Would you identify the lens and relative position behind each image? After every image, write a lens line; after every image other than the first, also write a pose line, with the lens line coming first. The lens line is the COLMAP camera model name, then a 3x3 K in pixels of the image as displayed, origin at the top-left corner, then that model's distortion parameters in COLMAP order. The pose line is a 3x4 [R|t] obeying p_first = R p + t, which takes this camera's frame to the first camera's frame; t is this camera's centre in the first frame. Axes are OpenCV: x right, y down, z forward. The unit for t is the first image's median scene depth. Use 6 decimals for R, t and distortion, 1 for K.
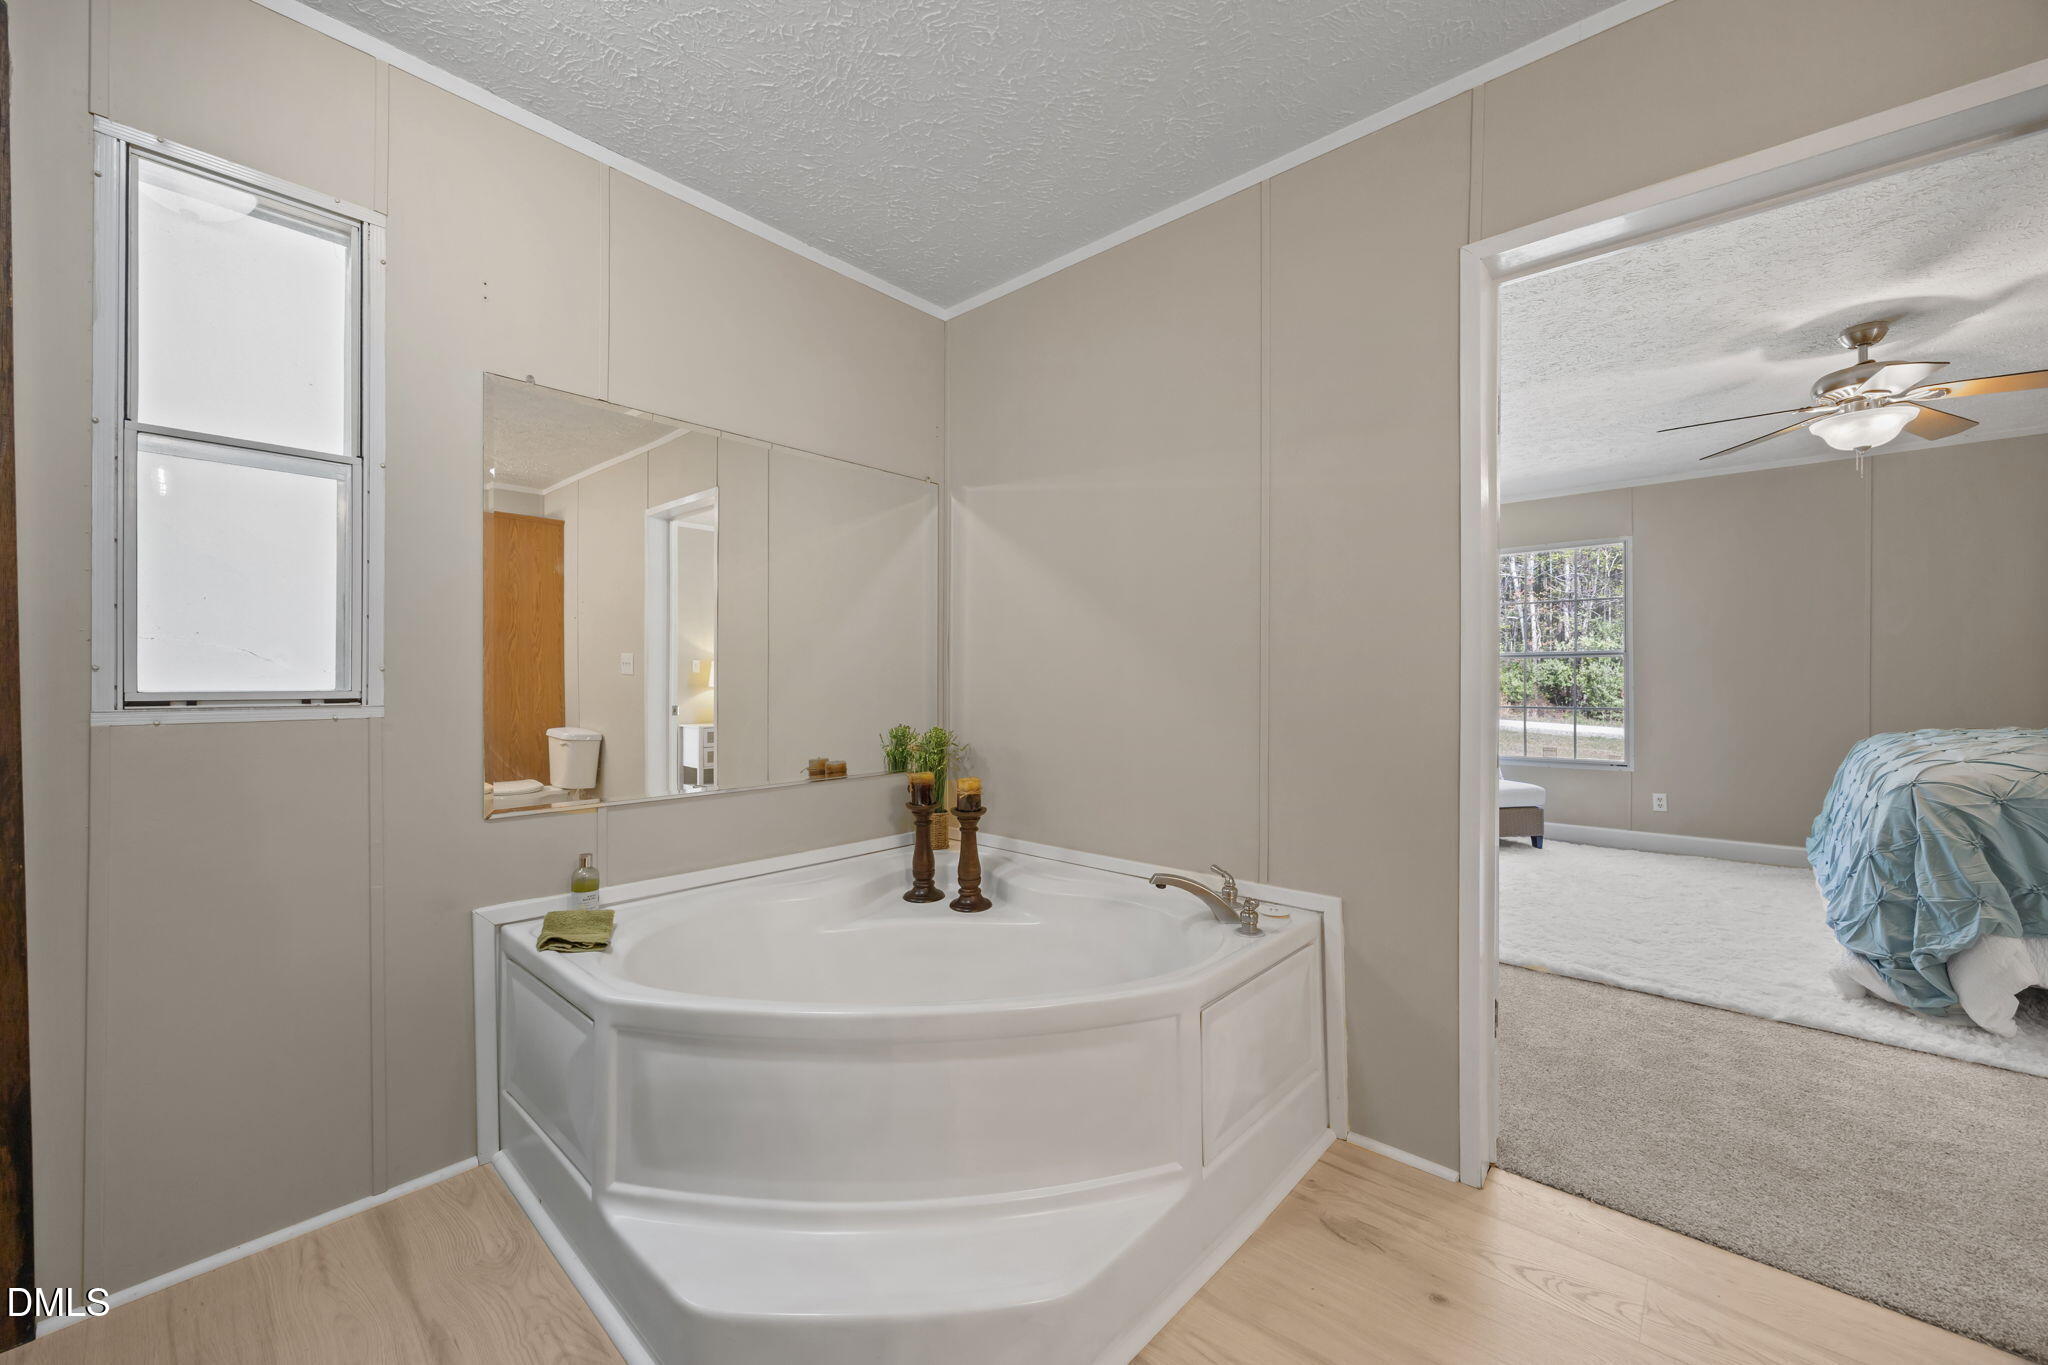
lens RADIAL K [[778.9, 0, 1030.1], [0, 778.9, 682.4], [0, 0, 1]] dist [-0.002688, 0.000312]
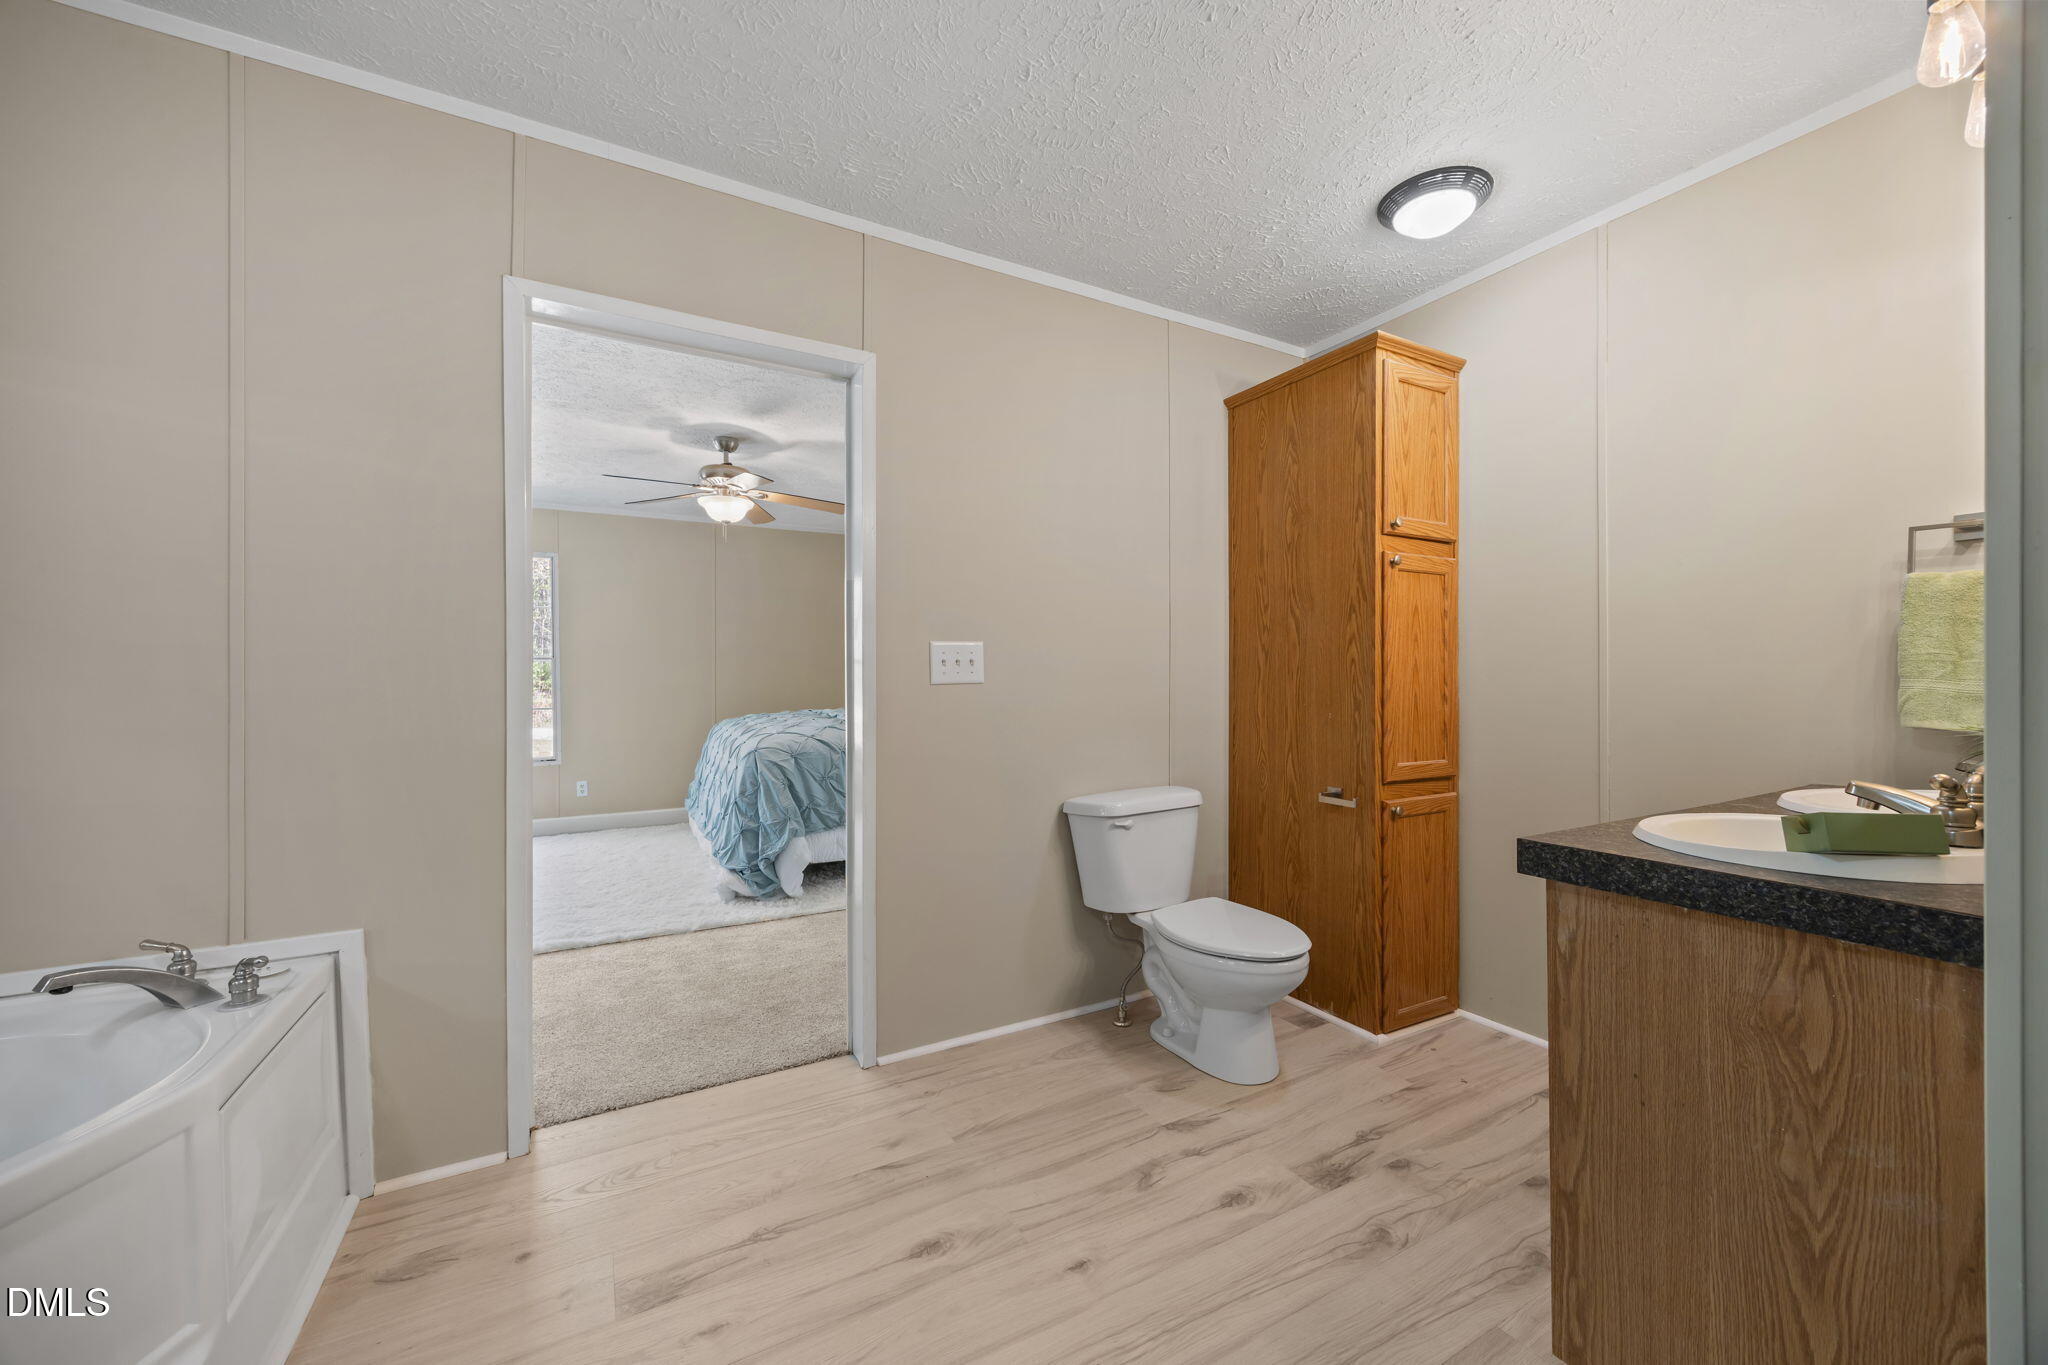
lens RADIAL K [[778.9, 0, 1018.6], [0, 778.9, 682.1], [0, 0, 1]] dist [-0.002688, 0.000312]
pose [[0.343901, -0.004298, 0.938996, -0.131943], [0.007618, 0.999969, 0.001787, -0.001616], [-0.938975, 0.006539, 0.343923, -0.012119]]
